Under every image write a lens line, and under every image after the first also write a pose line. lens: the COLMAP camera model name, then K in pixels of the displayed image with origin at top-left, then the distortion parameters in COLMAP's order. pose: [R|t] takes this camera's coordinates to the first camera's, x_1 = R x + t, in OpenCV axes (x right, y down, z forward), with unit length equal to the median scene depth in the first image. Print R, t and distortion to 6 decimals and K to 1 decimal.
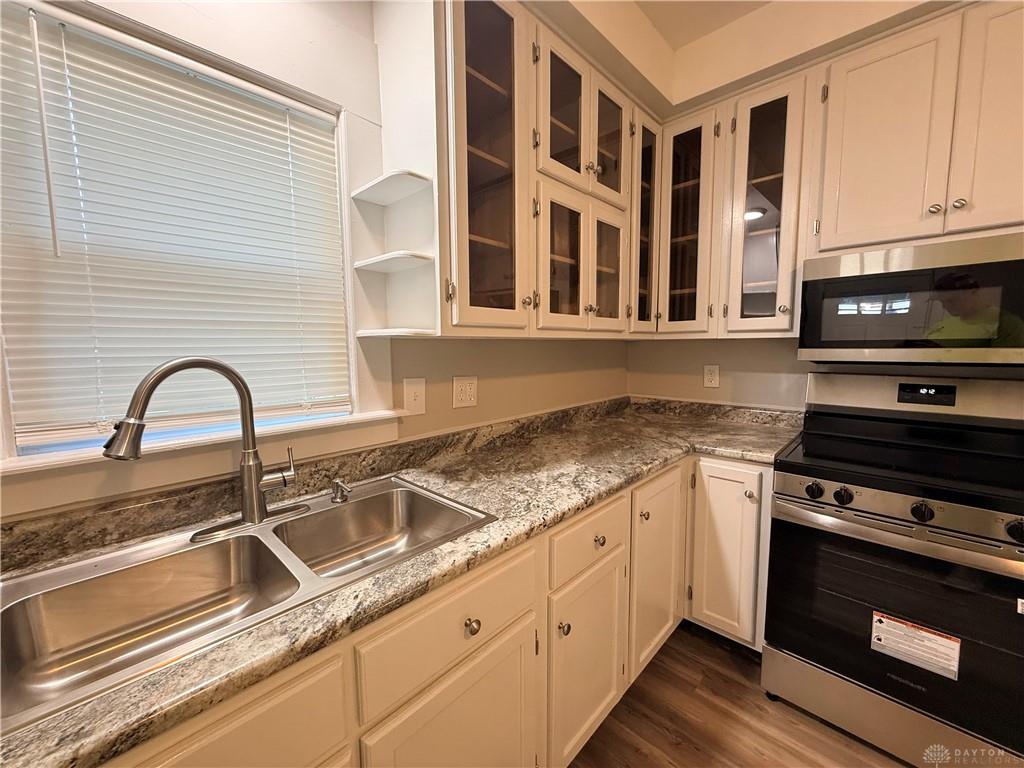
lens RADIAL K [[406.7, 0, 510.7], [0, 406.7, 383.0], [0, 0, 1]] dist [0.001549, 0.000204]
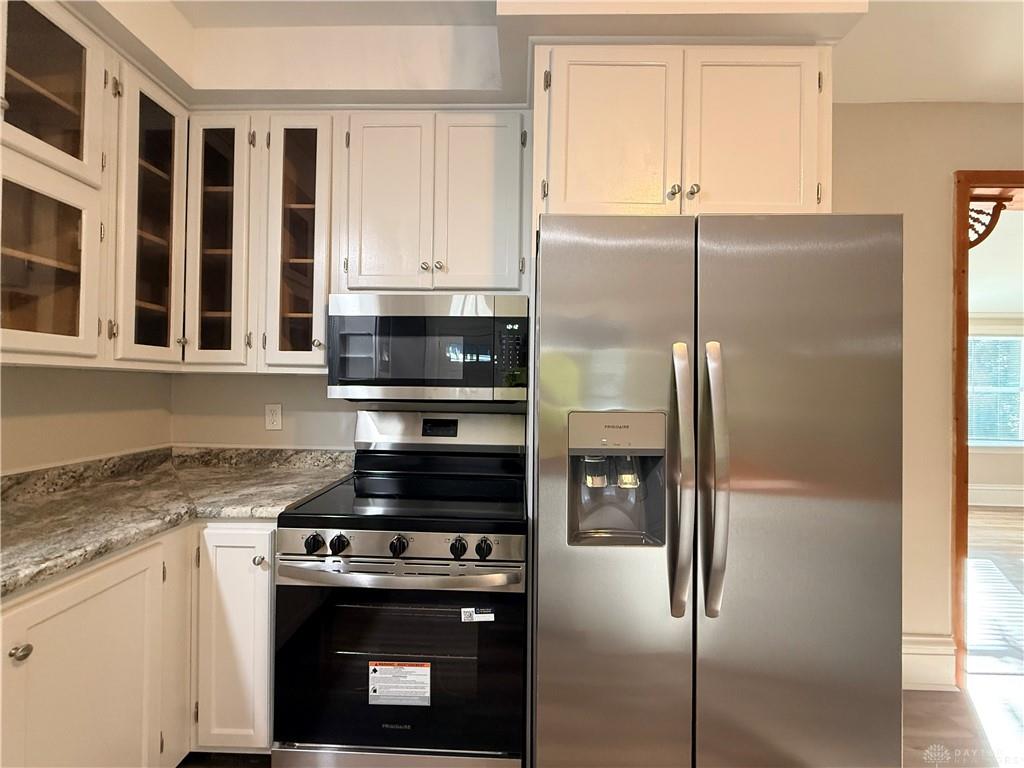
lens RADIAL K [[406.7, 0, 508.1], [0, 406.7, 383.1], [0, 0, 1]] dist [0.001549, 0.000204]
pose [[0.738715, 0.024948, 0.673556, 0.402782], [0.042094, 0.995656, -0.083044, 0.006541], [-0.672702, 0.089699, 0.734456, 0.026033]]
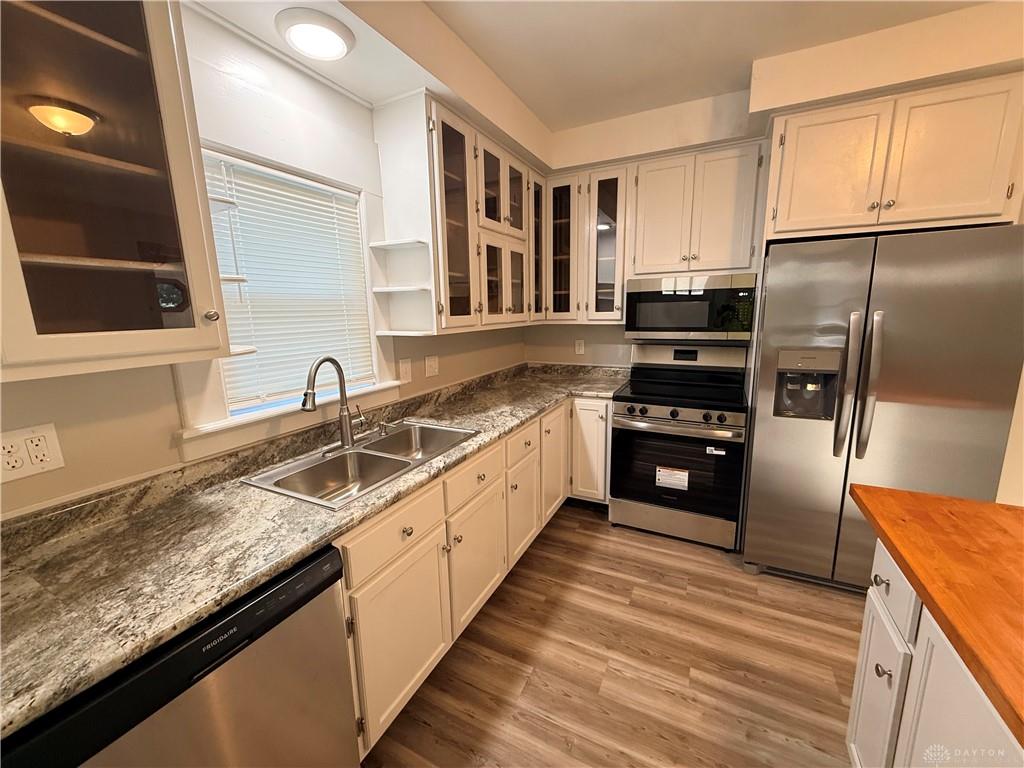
lens RADIAL K [[406.7, 0, 510.5], [0, 406.7, 384.5], [0, 0, 1]] dist [0.001549, 0.000204]
pose [[0.956549, -0.063178, 0.284644, -0.281207], [0.038140, 0.994966, 0.092666, -0.041469], [-0.289066, -0.077784, 0.954144, -0.556649]]
